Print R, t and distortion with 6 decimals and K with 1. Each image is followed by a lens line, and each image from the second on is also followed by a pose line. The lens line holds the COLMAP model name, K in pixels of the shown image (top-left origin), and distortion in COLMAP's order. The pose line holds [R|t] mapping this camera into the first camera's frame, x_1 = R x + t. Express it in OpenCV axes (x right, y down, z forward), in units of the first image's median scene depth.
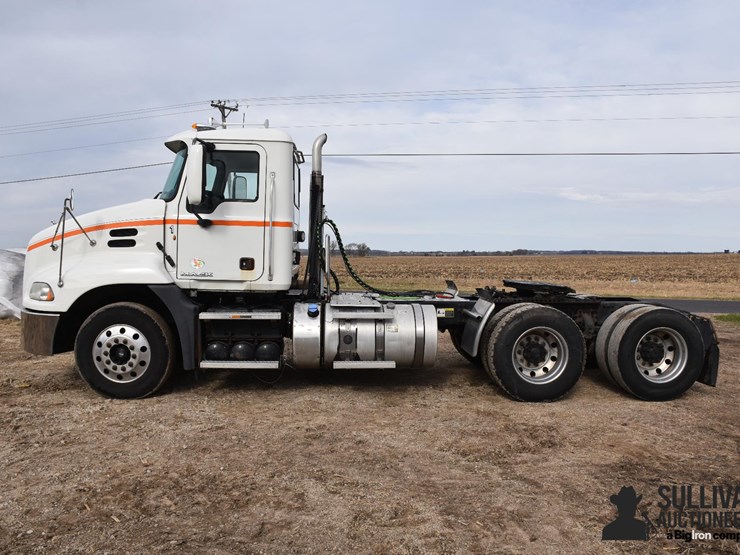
lens RADIAL K [[650.3, 0, 370.0], [0, 650.3, 277.5], [0, 0, 1]] dist [-0.150097, 0.098207]
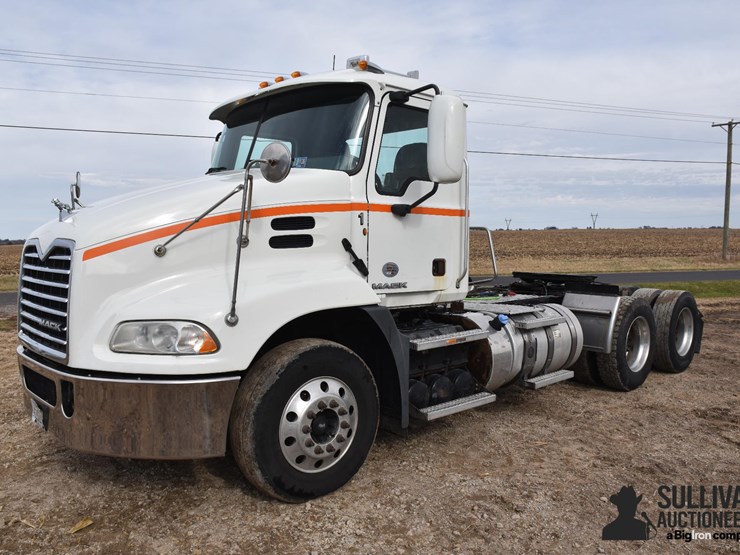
lens RADIAL K [[650.3, 0, 370.0], [0, 650.3, 277.5], [0, 0, 1]] dist [-0.150097, 0.098207]
pose [[0.783690, -0.053060, 0.618881, -0.709945], [0.036896, 0.998562, 0.038891, -0.040933], [-0.620055, -0.007644, 0.784521, 0.480645]]
